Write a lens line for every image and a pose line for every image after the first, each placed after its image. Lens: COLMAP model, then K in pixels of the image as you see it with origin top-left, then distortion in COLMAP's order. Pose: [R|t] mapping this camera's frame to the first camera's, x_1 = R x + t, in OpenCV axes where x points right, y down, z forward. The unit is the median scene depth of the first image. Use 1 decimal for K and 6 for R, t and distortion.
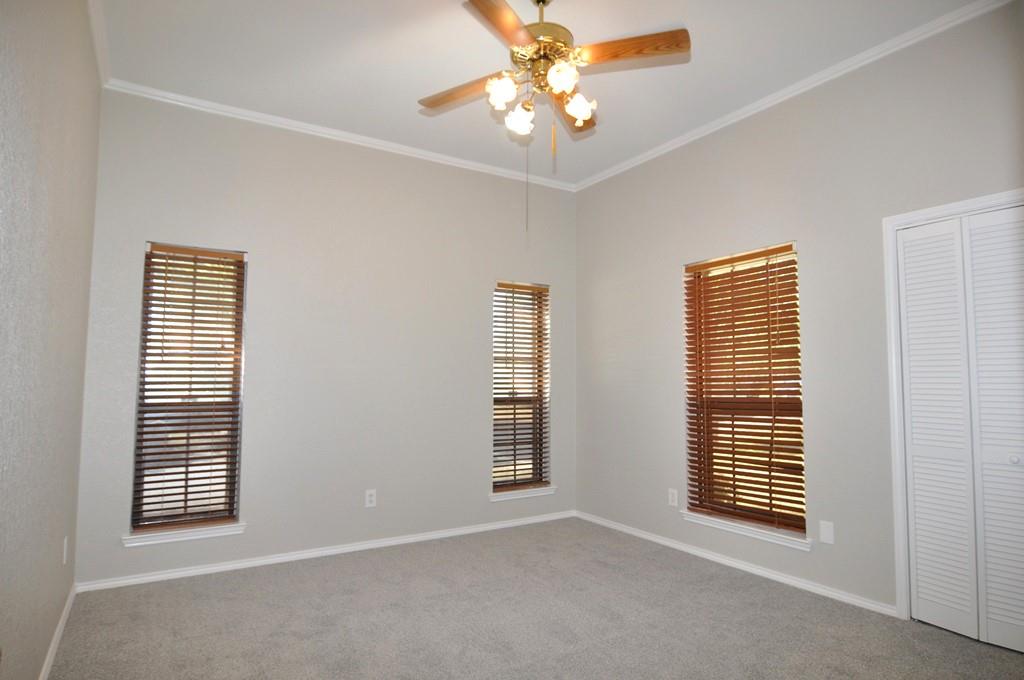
lens RADIAL K [[573.1, 0, 513.8], [0, 573.1, 347.0], [0, 0, 1]] dist [-0.018292, -0.000519]
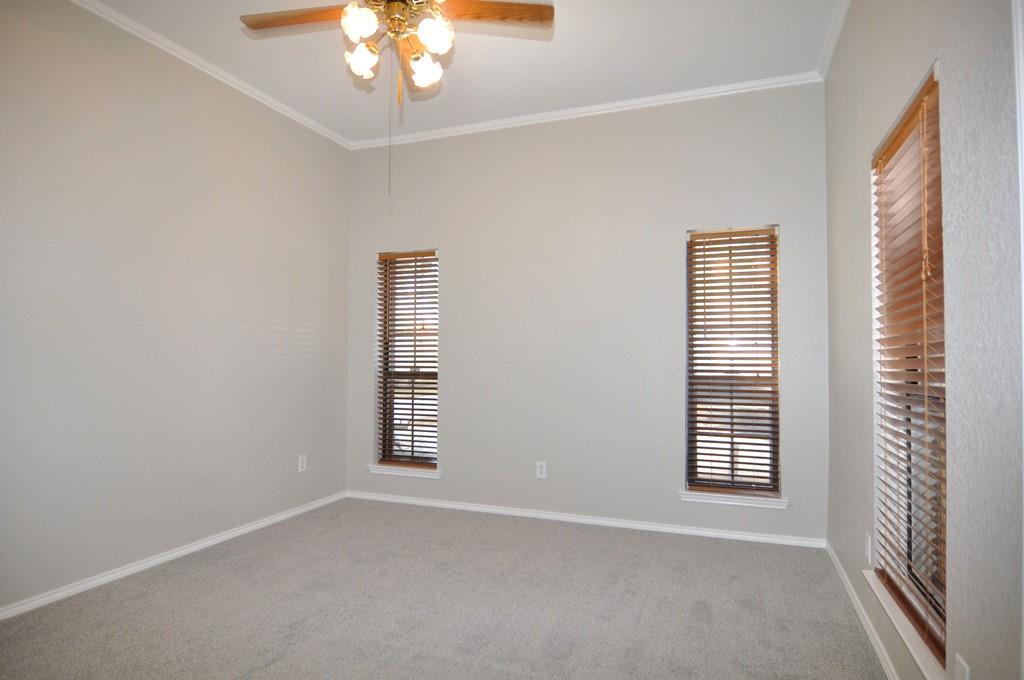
lens RADIAL K [[580.6, 0, 515.4], [0, 580.6, 341.5], [0, 0, 1]] dist [-0.015481, -0.001931]
pose [[0.593802, -0.019578, -0.804373, 0.208650], [0.046330, 0.998877, 0.009890, 0.008604], [0.803276, -0.043139, 0.594043, 0.132557]]
